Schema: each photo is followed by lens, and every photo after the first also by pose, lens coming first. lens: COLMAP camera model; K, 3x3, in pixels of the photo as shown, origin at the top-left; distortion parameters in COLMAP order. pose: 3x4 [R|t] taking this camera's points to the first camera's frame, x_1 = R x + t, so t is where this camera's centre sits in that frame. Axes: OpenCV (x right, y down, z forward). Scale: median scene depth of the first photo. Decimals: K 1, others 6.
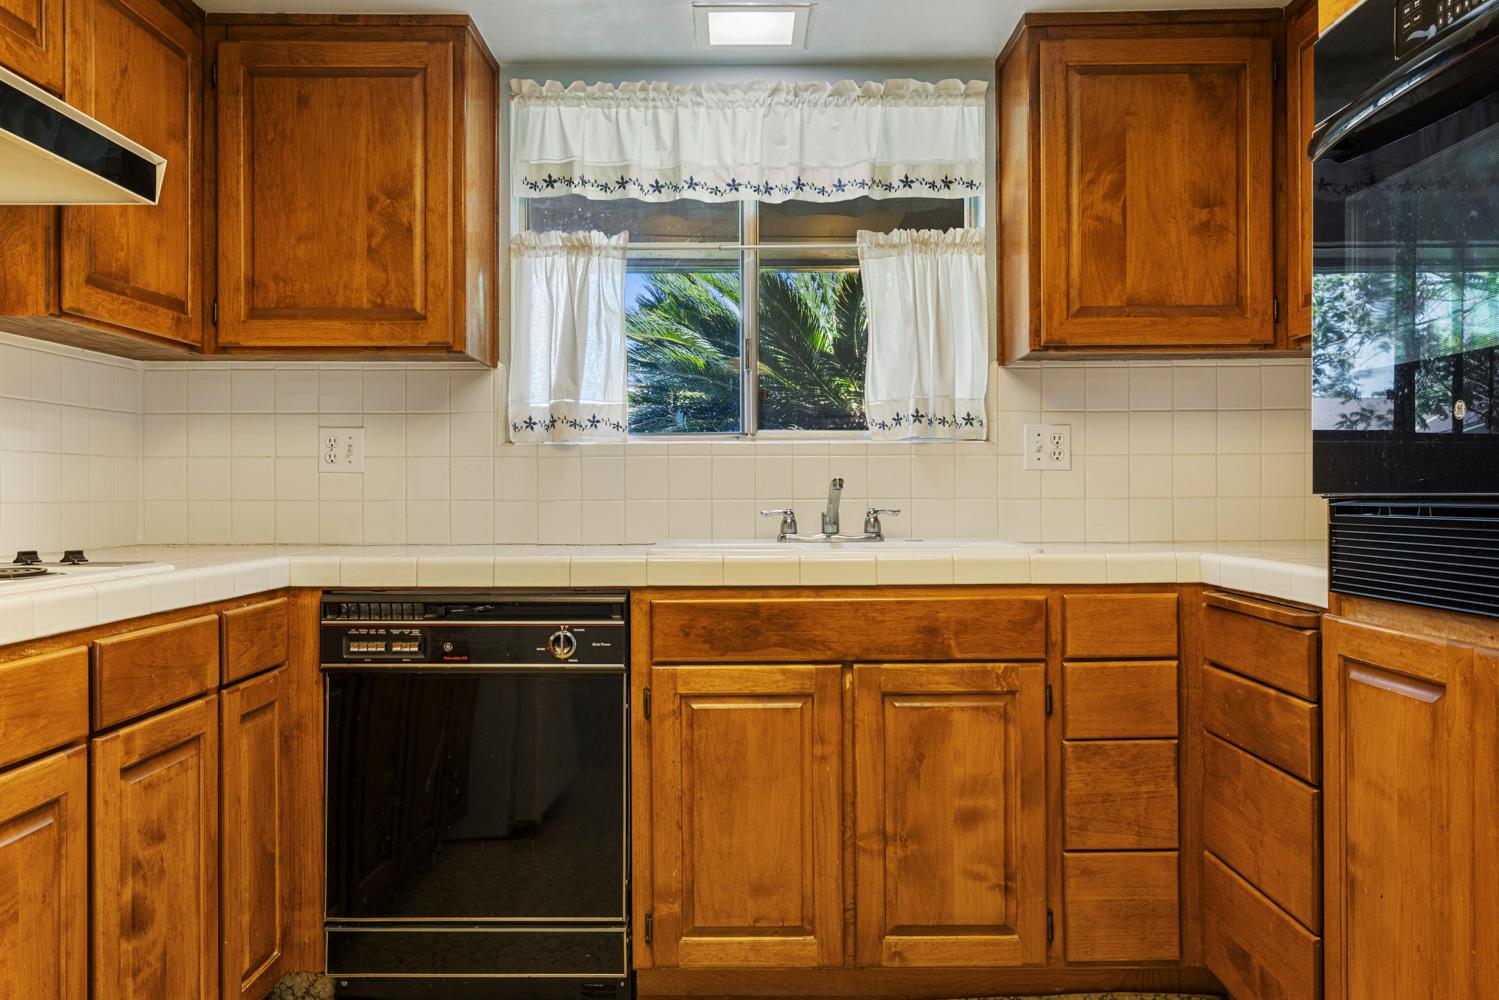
lens RADIAL K [[1201.4, 0, 743.9], [0, 1201.4, 497.9], [0, 0, 1]] dist [0.002641, 0.001093]
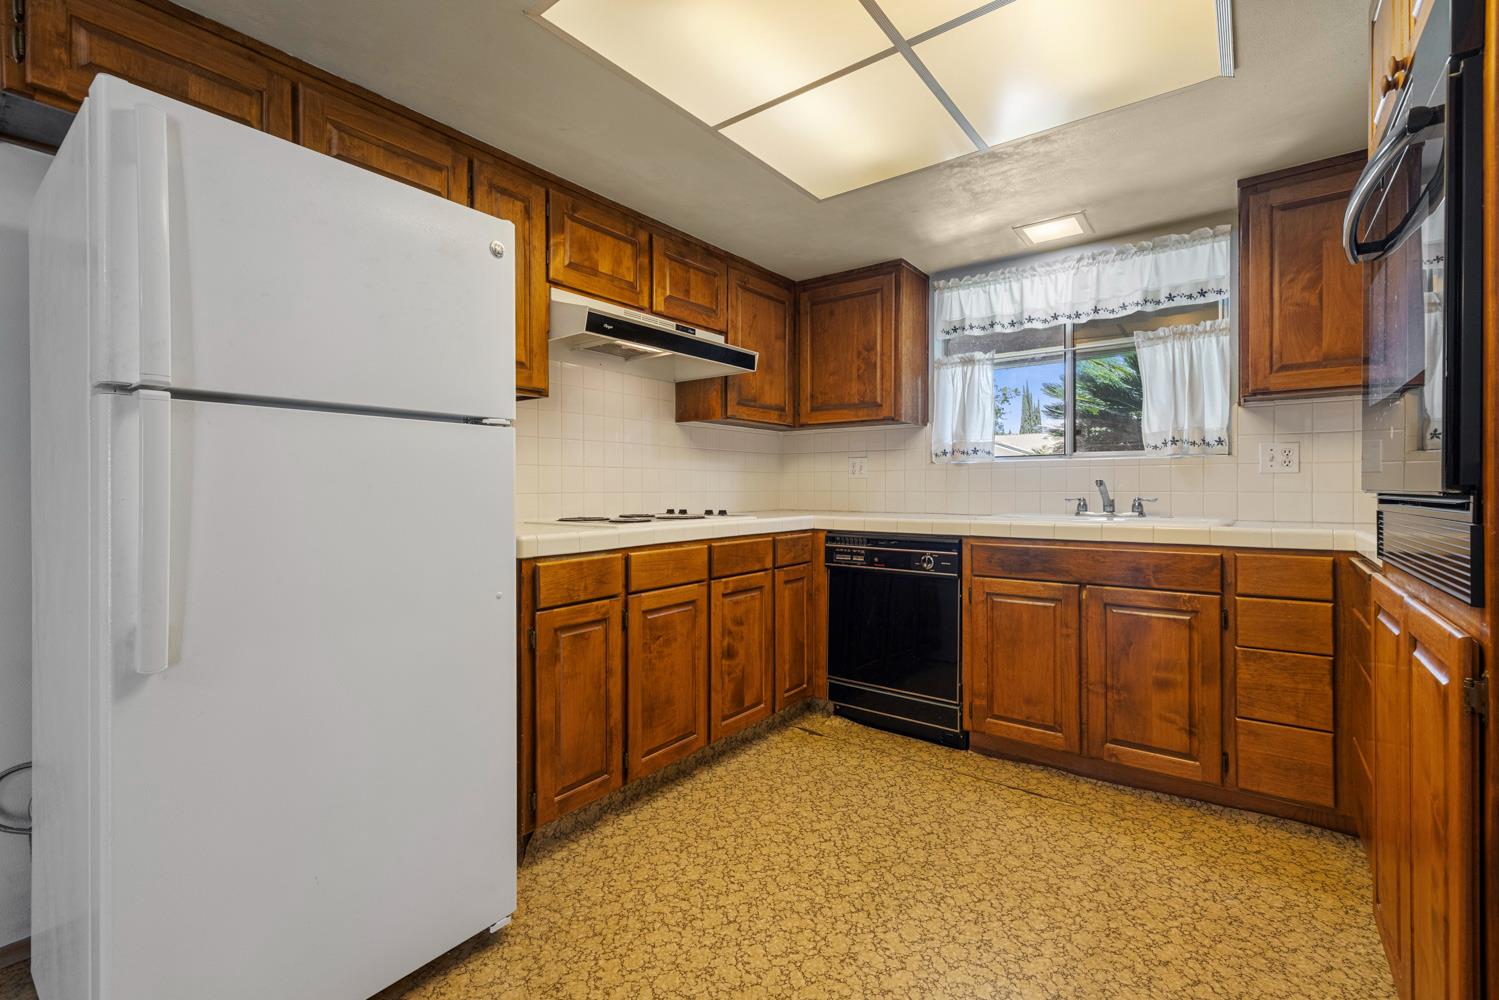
lens RADIAL K [[644.0, 0, 750.8], [0, 644.0, 492.6], [0, 0, 1]] dist [0.001882, -0.000076]
pose [[0.796216, 0.005696, -0.604986, 0.268949], [-0.003269, 0.999982, 0.005113, -0.001015], [0.605004, -0.002093, 0.796220, -0.052869]]
